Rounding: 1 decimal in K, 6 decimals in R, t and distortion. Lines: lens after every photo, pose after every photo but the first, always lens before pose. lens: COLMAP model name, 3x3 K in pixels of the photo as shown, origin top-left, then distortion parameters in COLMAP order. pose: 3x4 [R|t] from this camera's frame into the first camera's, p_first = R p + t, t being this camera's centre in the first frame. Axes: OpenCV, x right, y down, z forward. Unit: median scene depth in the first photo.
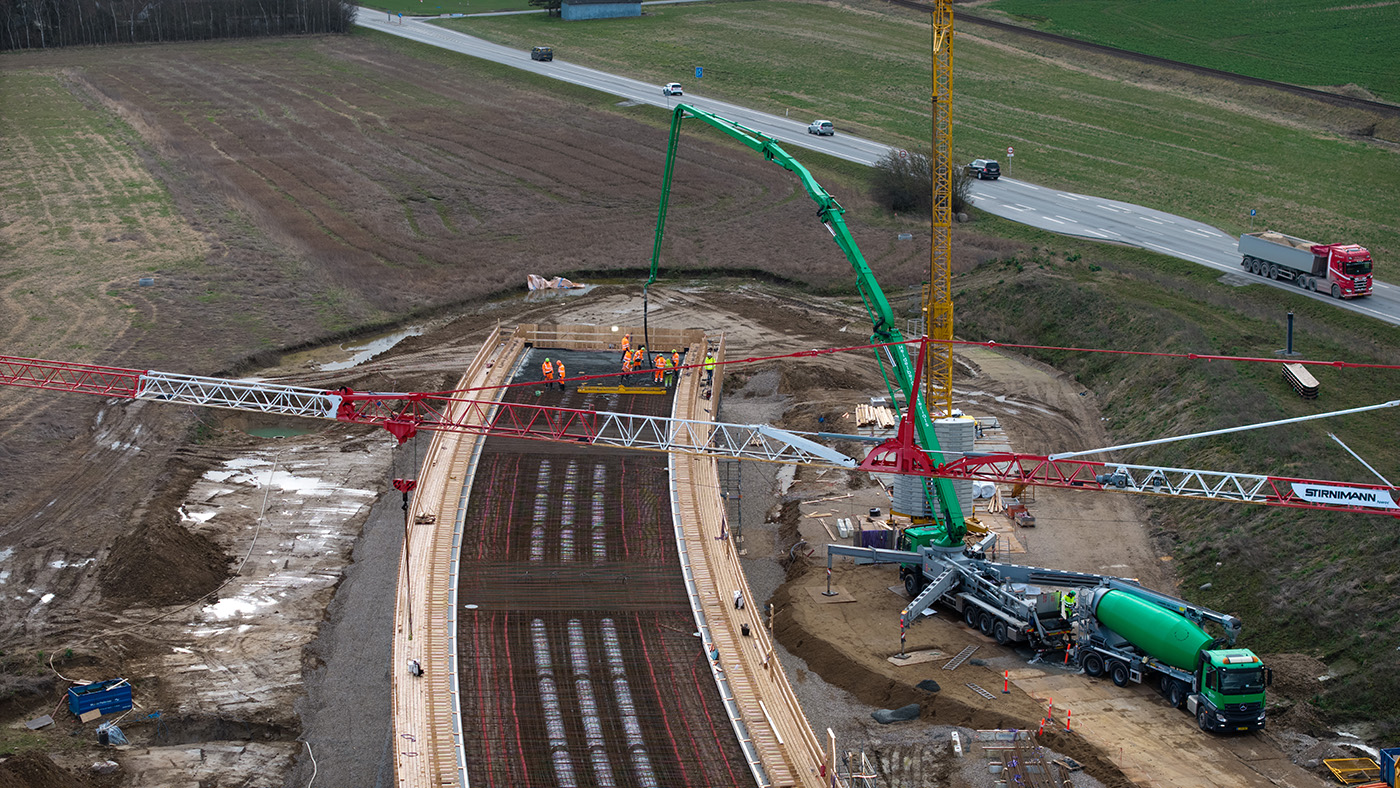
lens RADIAL K [[2948.6, 0, 702.7], [0, 2948.6, 501.2], [0, 0, 1]] dist [-0.326682, 0.496324]
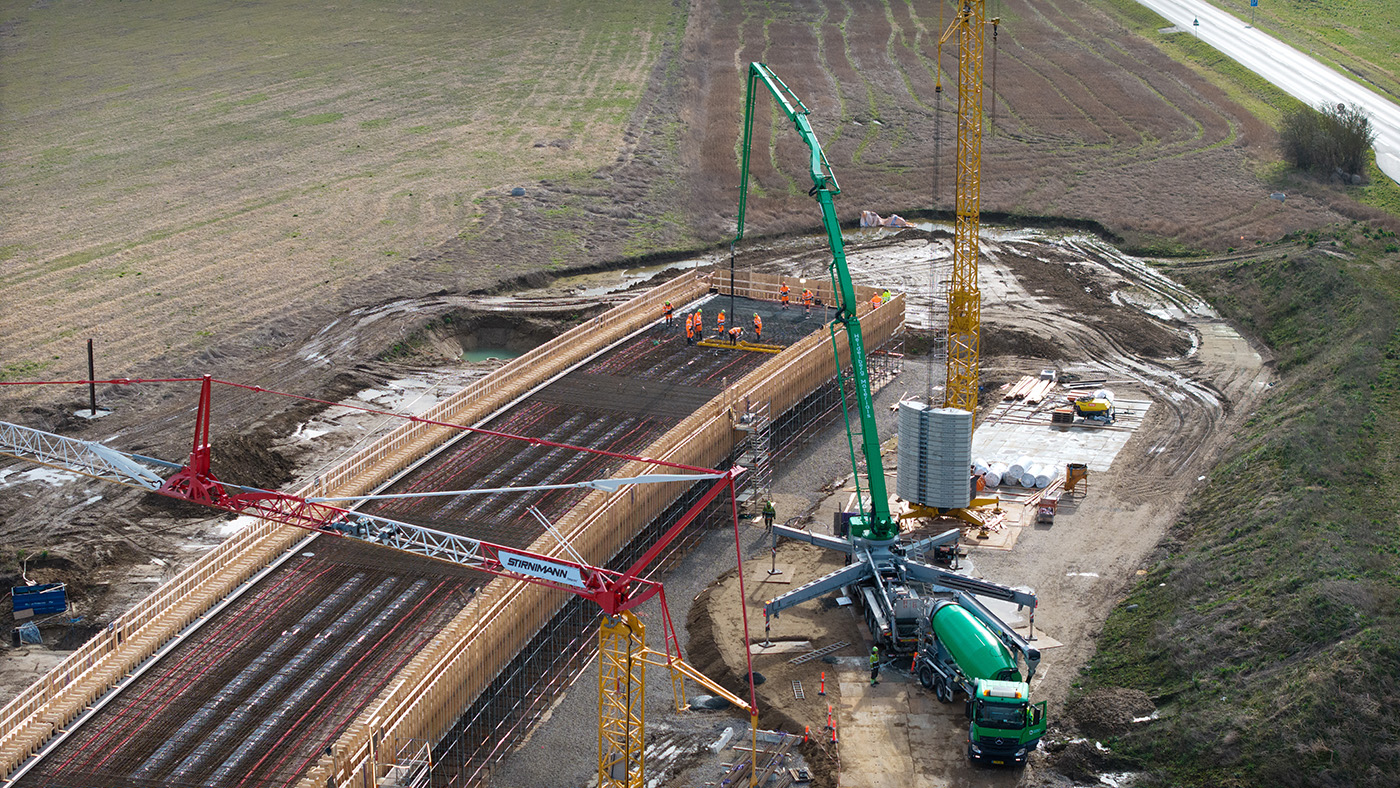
lens RADIAL K [[2948.6, 0, 702.7], [0, 2948.6, 501.2], [0, 0, 1]] dist [-0.326682, 0.496324]
pose [[0.944461, 0.100439, -0.312900, 0.351754], [-0.085846, 0.994494, 0.060107, -0.054504], [0.317214, -0.029908, 0.947882, 0.027536]]
